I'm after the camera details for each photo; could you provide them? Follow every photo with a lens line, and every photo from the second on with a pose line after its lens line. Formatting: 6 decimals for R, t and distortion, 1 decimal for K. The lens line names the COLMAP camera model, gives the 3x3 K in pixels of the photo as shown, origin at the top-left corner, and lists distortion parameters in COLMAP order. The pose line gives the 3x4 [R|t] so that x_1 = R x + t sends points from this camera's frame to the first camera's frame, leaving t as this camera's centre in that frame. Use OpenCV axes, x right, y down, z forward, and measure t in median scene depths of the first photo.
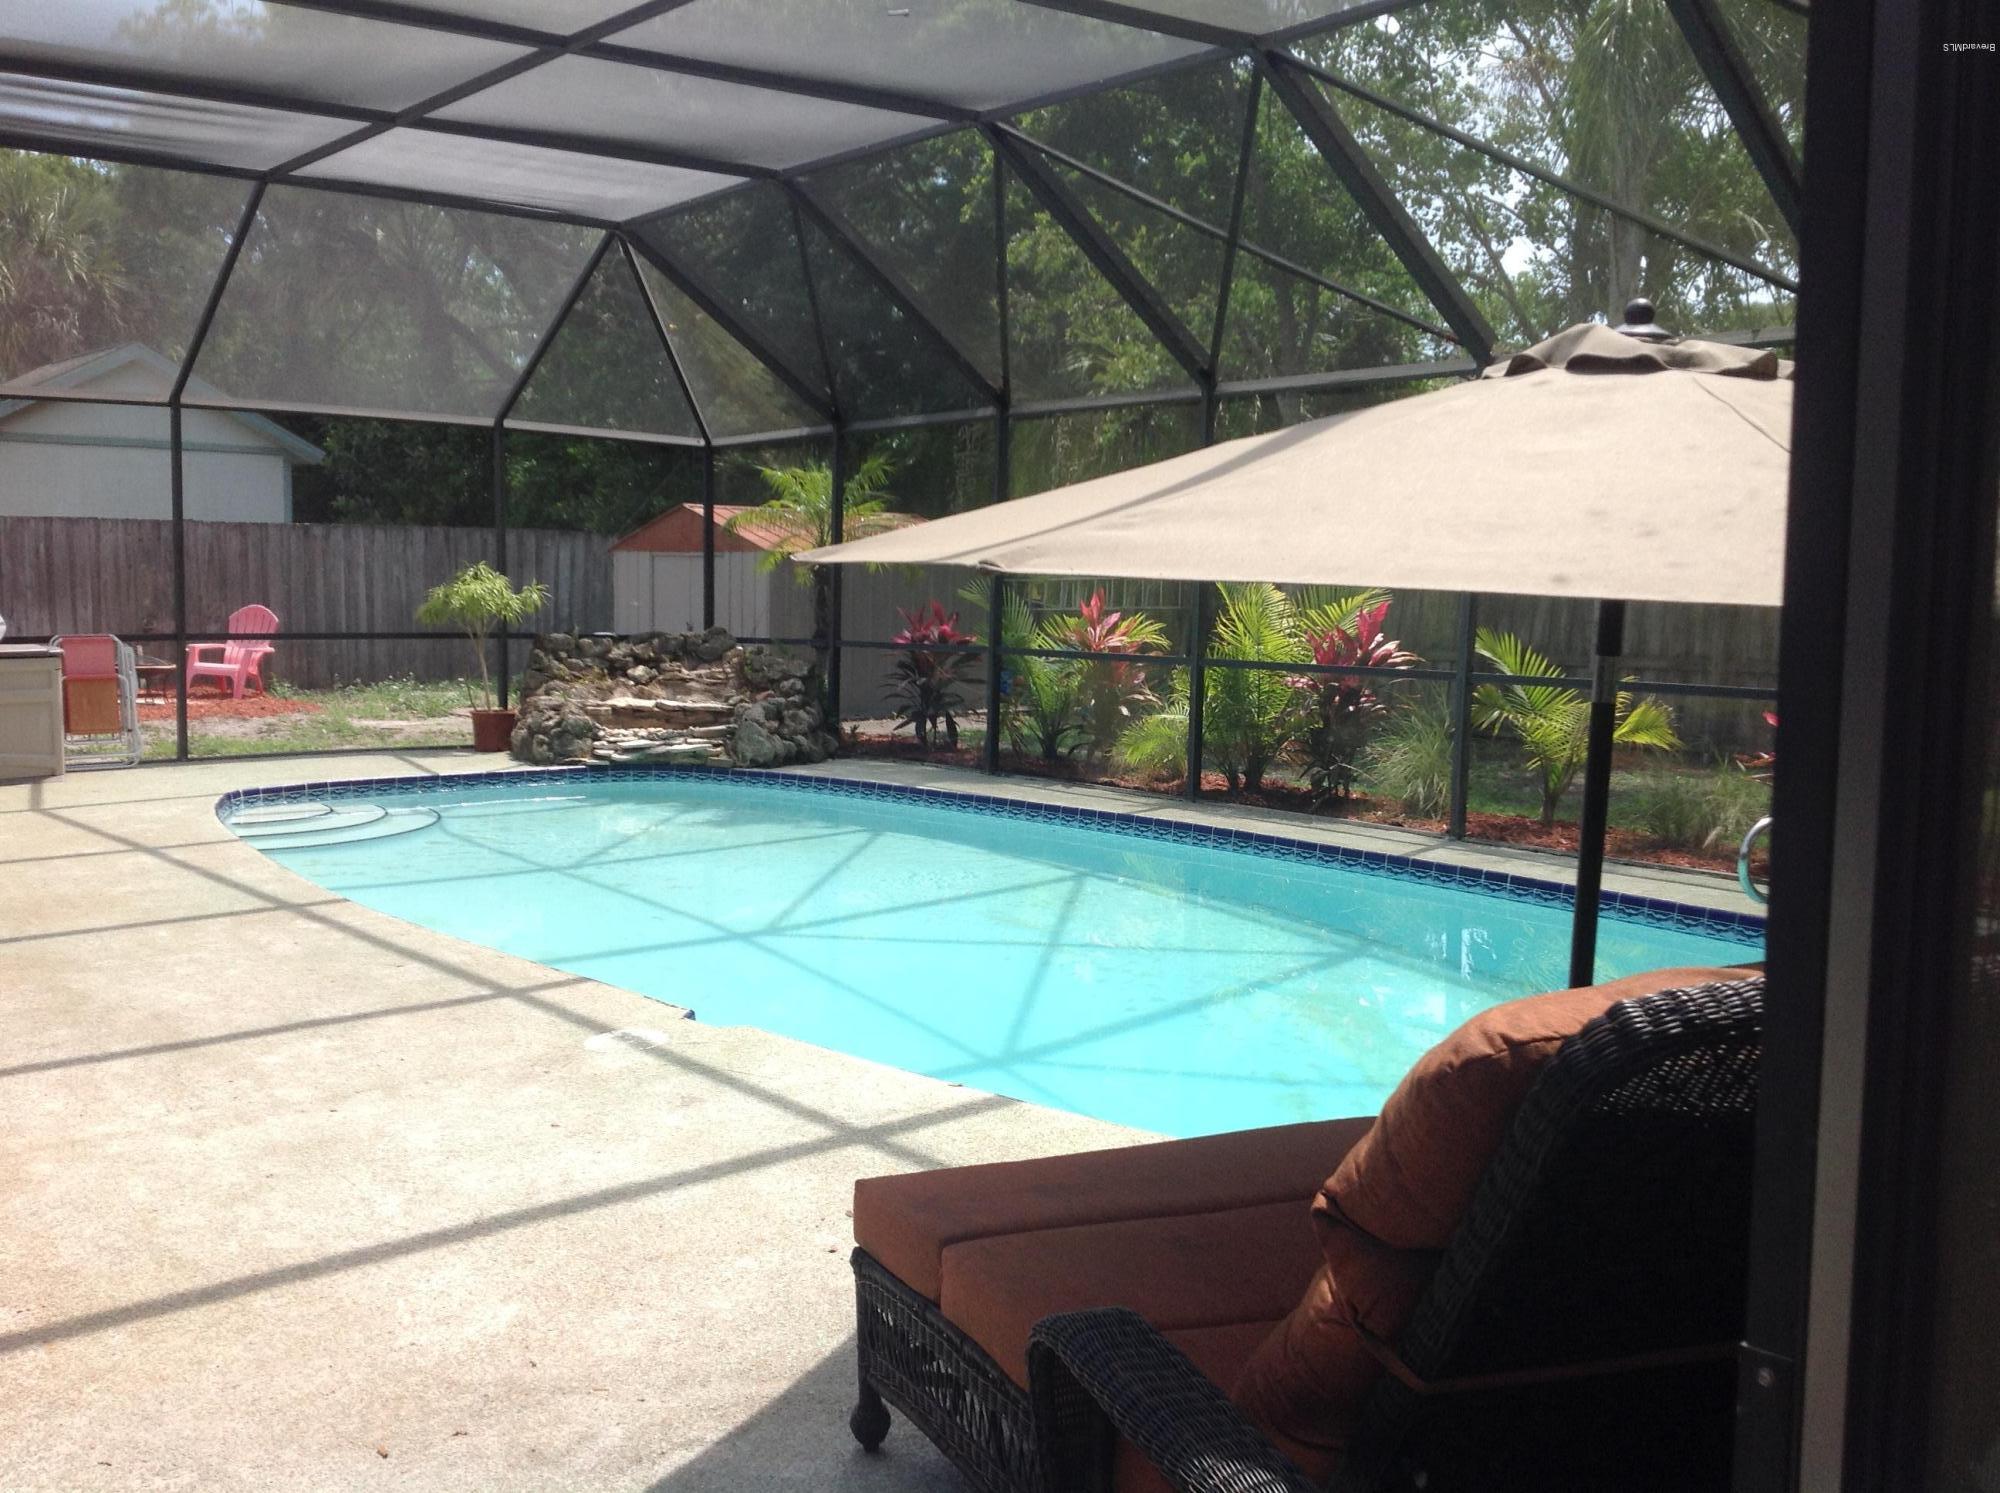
lens RADIAL K [[1884.6, 0, 1067.1], [0, 1884.6, 750.6], [0, 0, 1]] dist [0.208762, -0.470389]
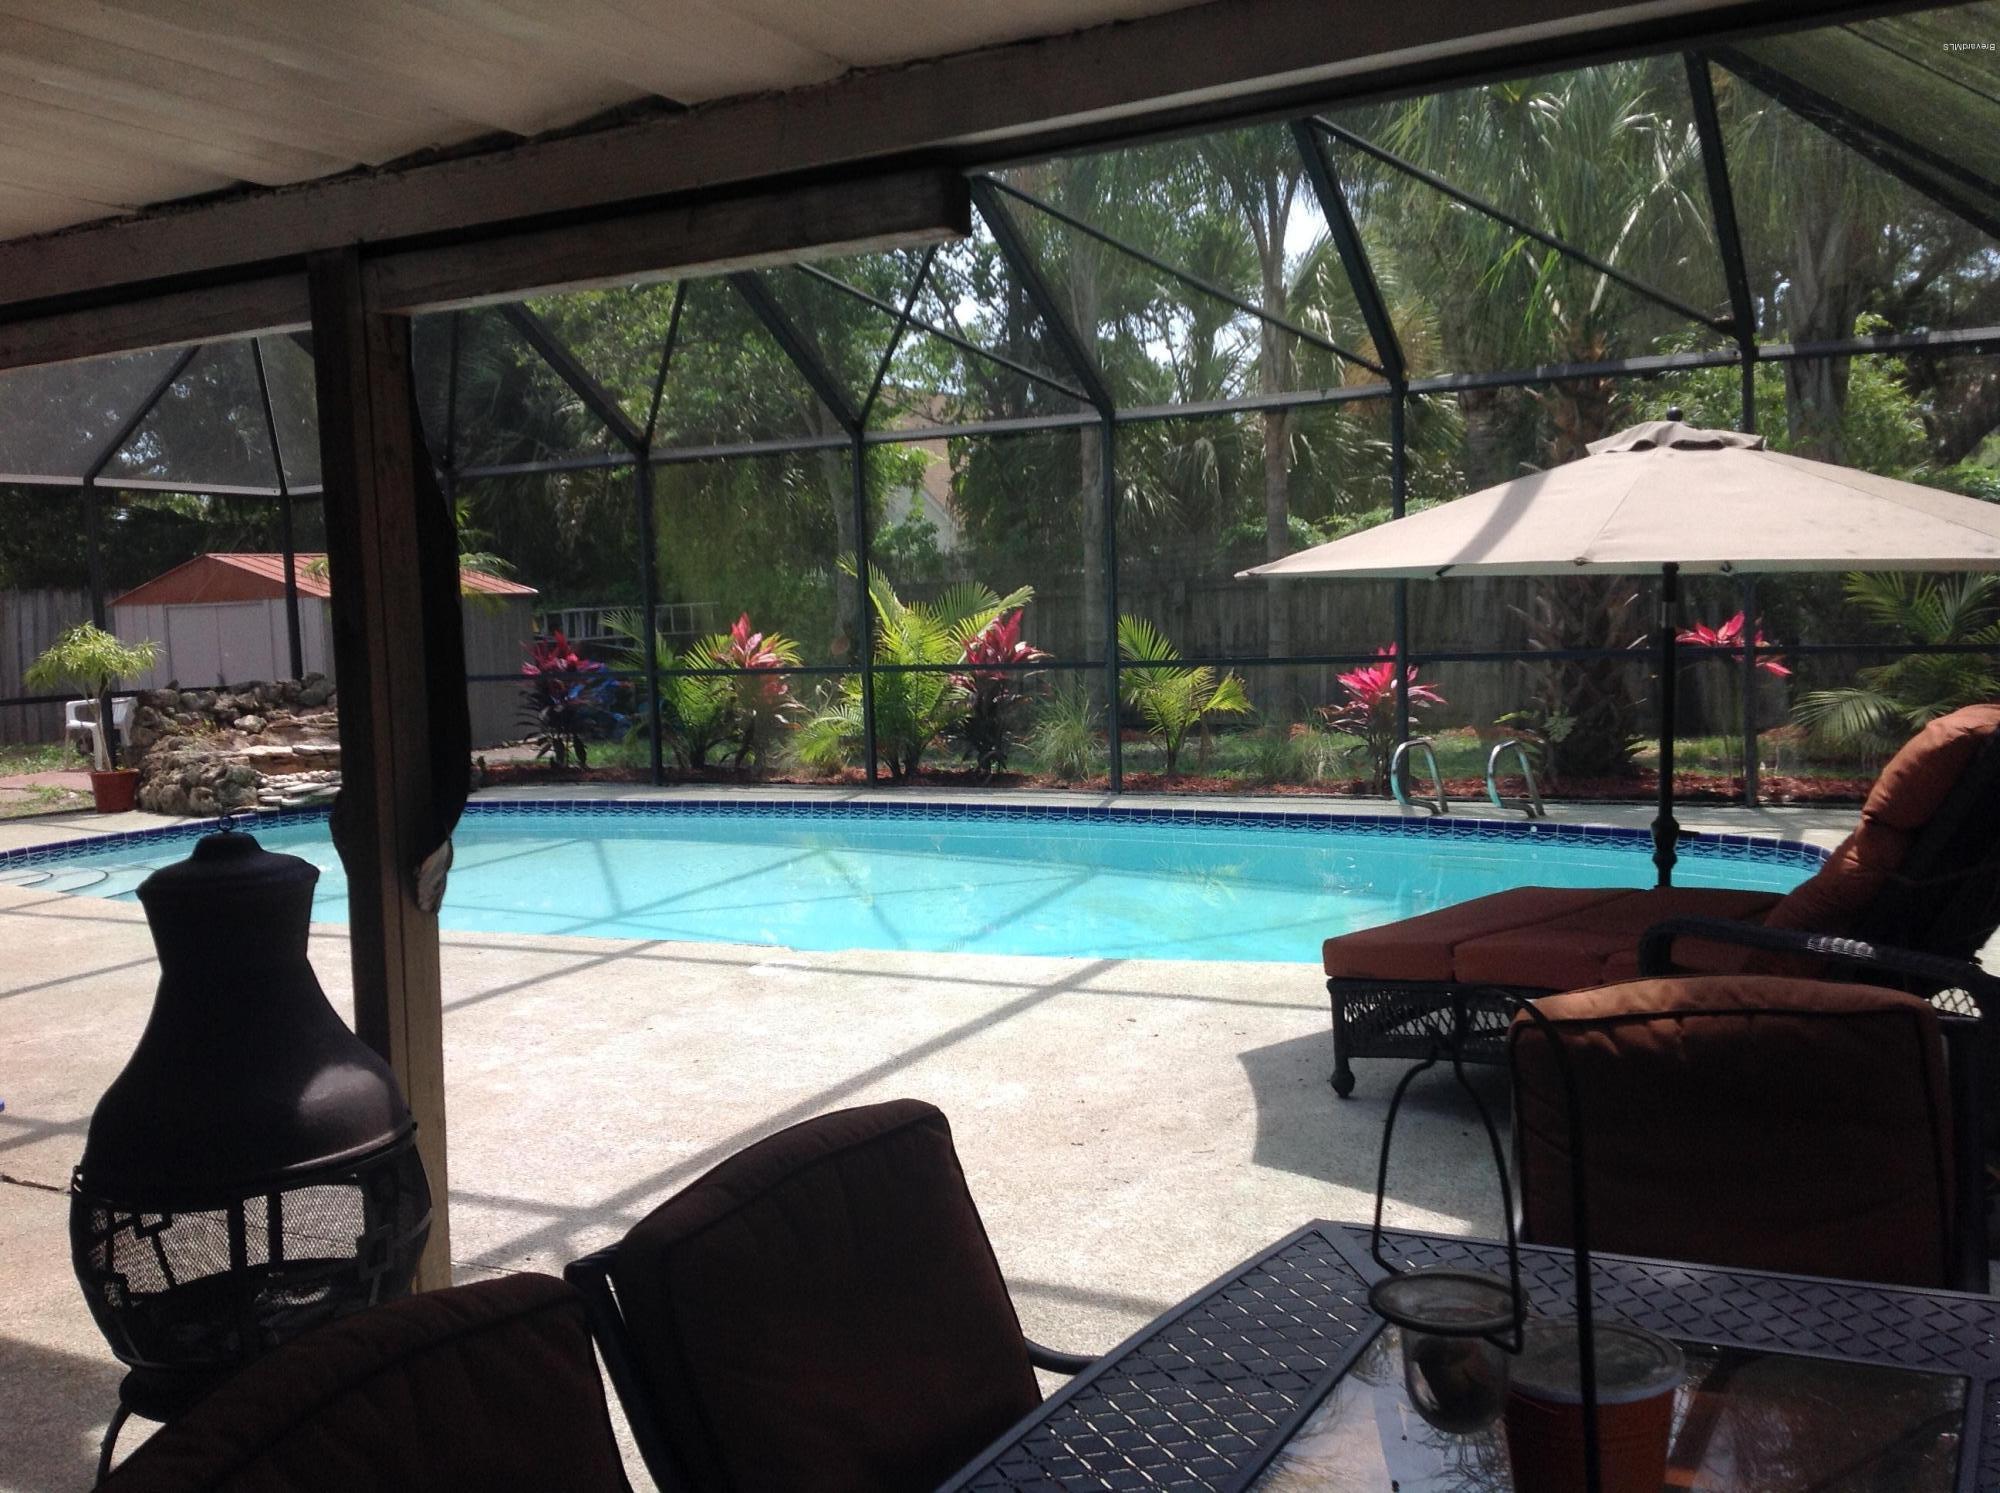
lens RADIAL K [[1884.6, 0, 1067.1], [0, 1884.6, 750.6], [0, 0, 1]] dist [0.208762, -0.470389]
pose [[0.925320, -0.082697, 0.370059, -0.228991], [0.087269, 0.996175, 0.004404, 0.008029], [-0.369008, 0.028220, 0.928998, -0.116769]]
